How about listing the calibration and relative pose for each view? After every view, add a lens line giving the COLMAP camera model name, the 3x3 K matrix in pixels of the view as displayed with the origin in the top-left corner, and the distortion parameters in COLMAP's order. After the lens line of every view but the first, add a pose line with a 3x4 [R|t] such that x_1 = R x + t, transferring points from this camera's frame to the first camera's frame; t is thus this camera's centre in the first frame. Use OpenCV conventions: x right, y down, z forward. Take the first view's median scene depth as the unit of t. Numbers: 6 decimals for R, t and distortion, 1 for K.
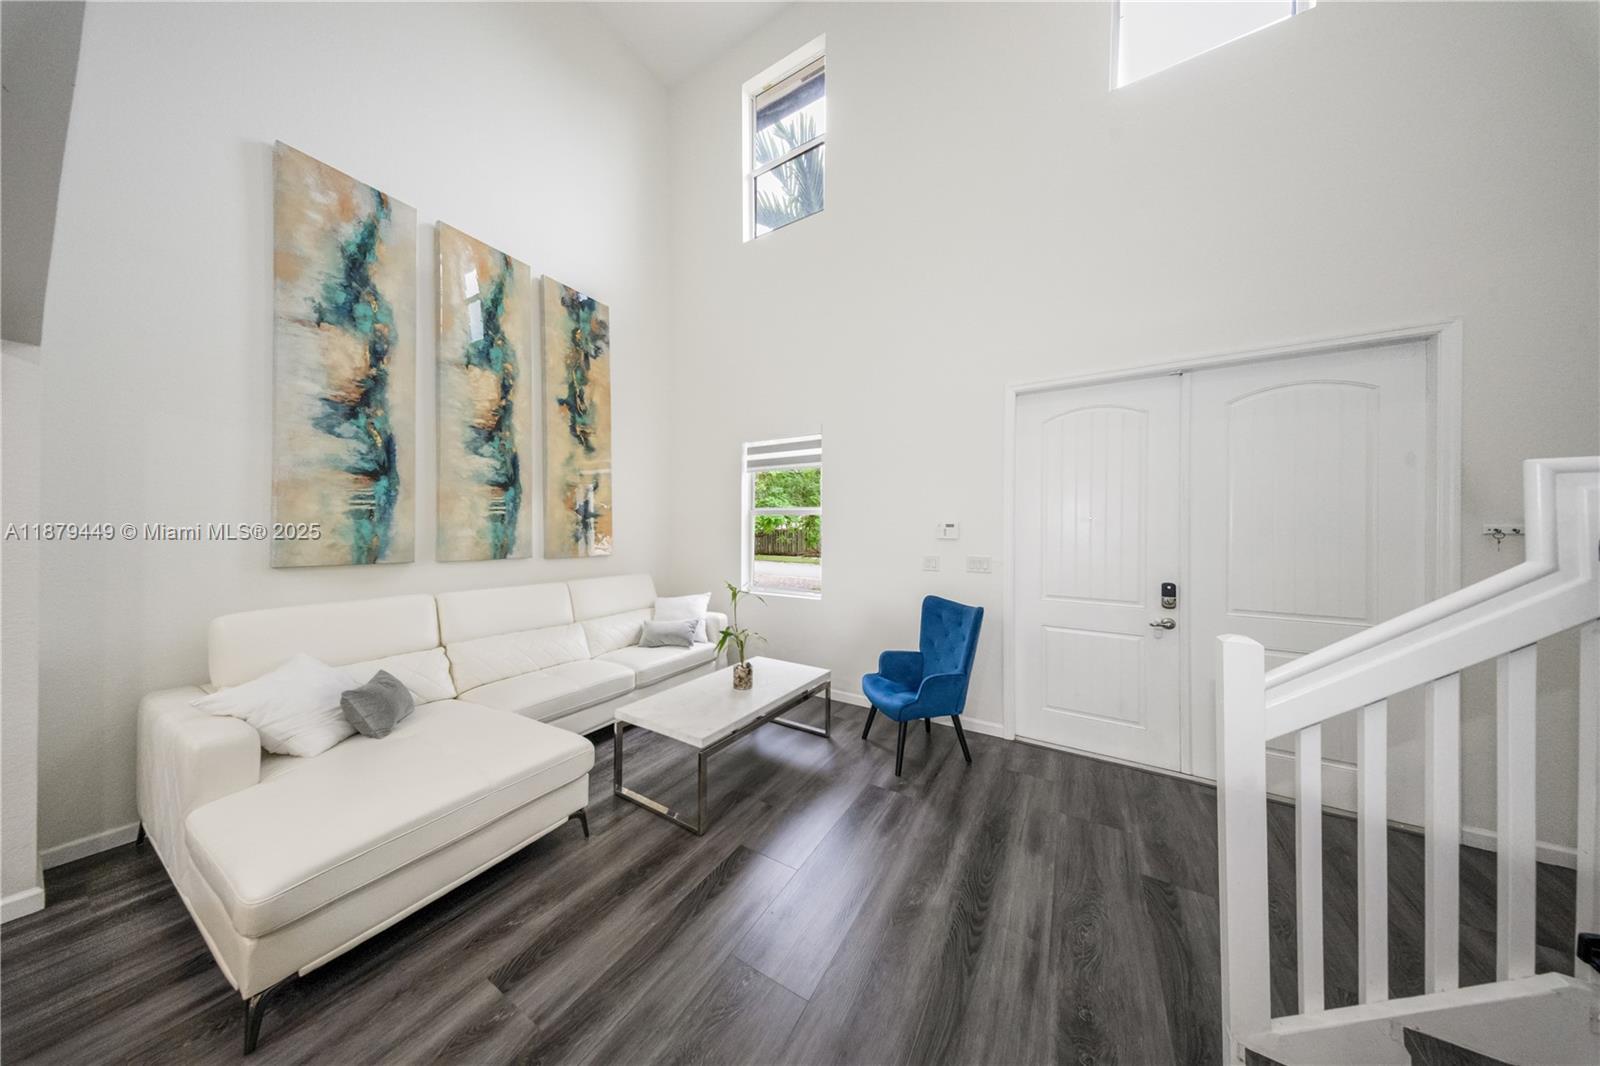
lens RADIAL K [[463.5, 0, 800.0], [0, 463.5, 536.6], [0, 0, 1]] dist [0.022975, -0.000055]
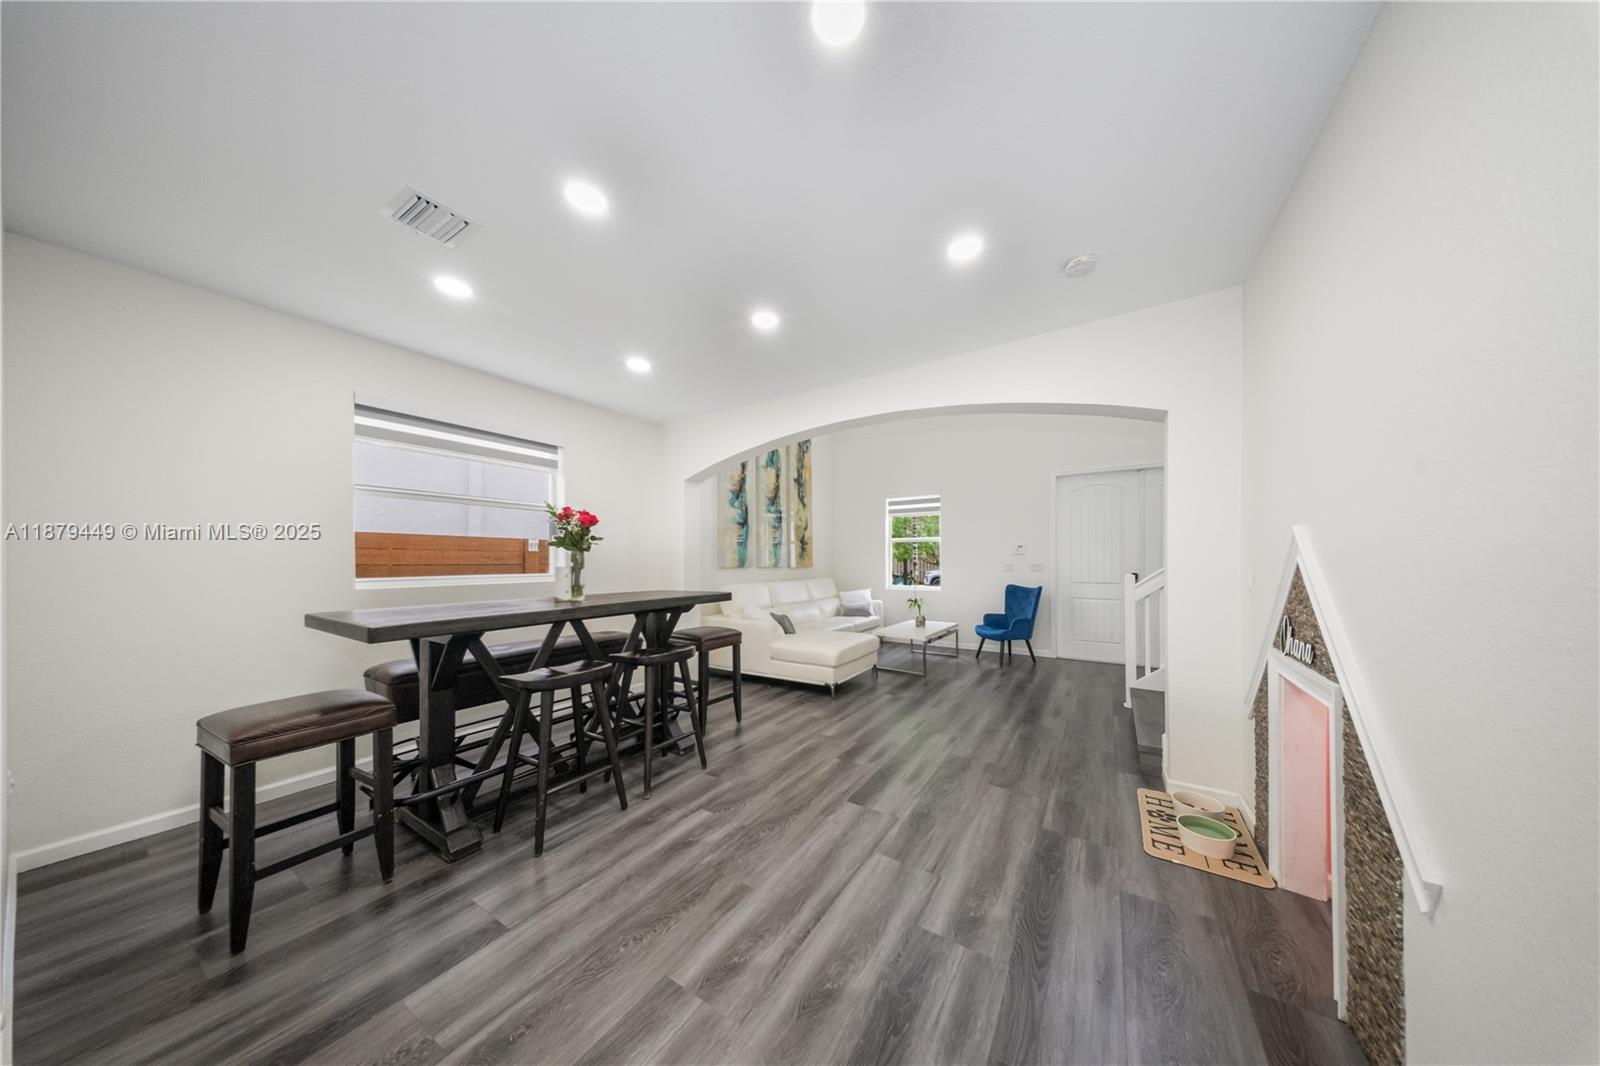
lens RADIAL K [[464.8, 0, 808.0], [0, 464.8, 560.4], [0, 0, 1]] dist [0.034835, -0.000021]
pose [[0.999598, -0.007723, -0.027286, -0.458965], [0.007521, 0.999944, -0.007494, 0.036756], [0.027343, 0.007286, 0.999600, -0.866611]]
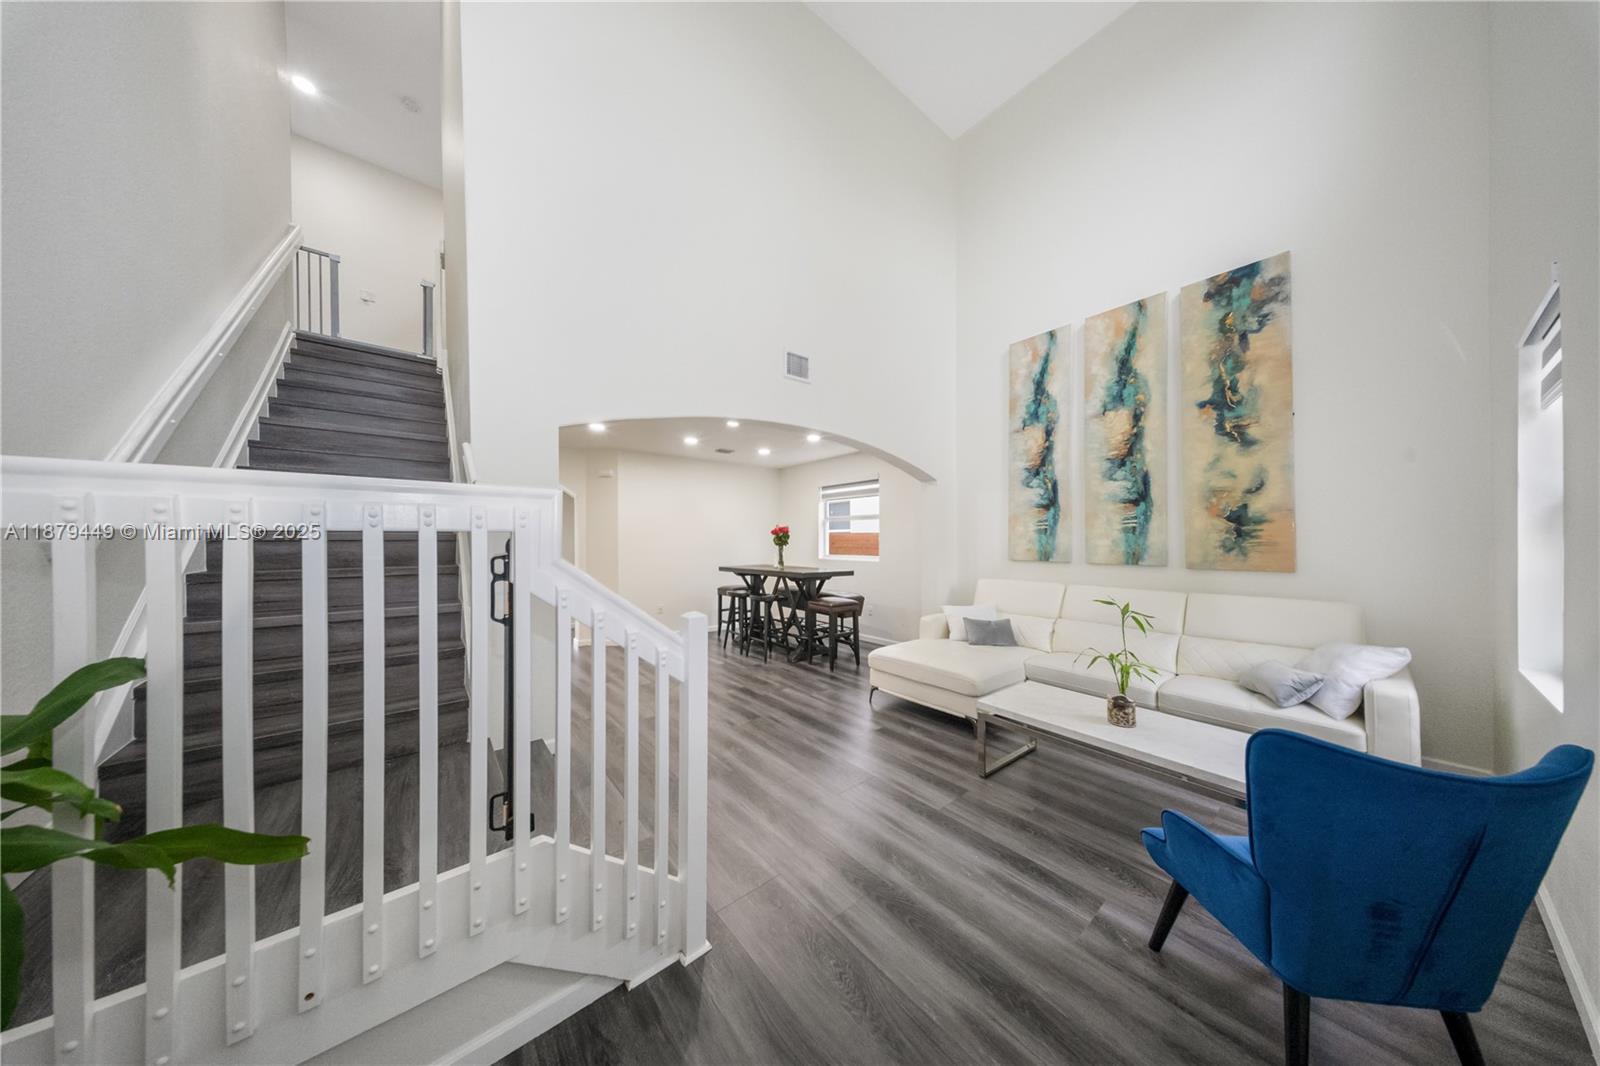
lens RADIAL K [[463.5, 0, 800.0], [0, 463.5, 536.6], [0, 0, 1]] dist [0.022975, -0.000055]
pose [[-0.351940, -0.010148, -0.935967, 0.743014], [-0.005563, 0.999946, -0.008751, -0.008070], [0.936006, 0.002127, -0.351978, 0.633752]]
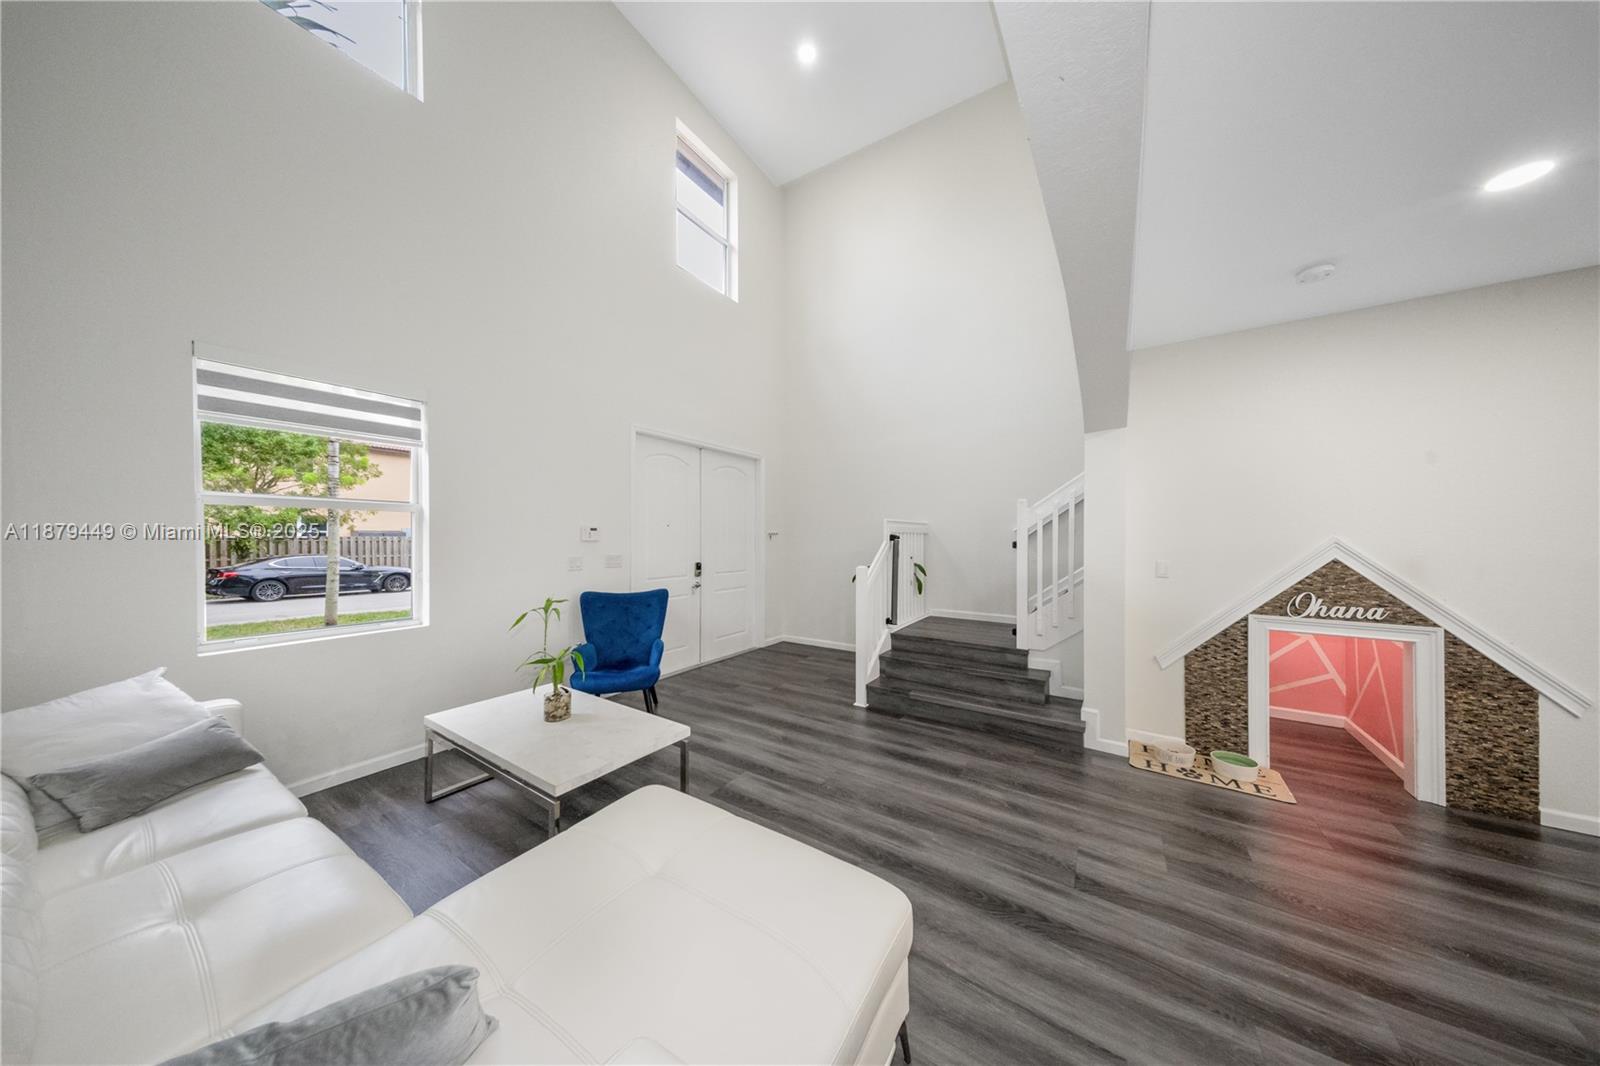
lens RADIAL K [[463.5, 0, 800.0], [0, 463.5, 536.6], [0, 0, 1]] dist [0.022975, -0.000055]
pose [[0.043224, -0.009869, 0.999017, -0.787755], [0.010143, 0.999904, 0.009439, -0.010465], [-0.999014, 0.009725, 0.043320, 0.426300]]
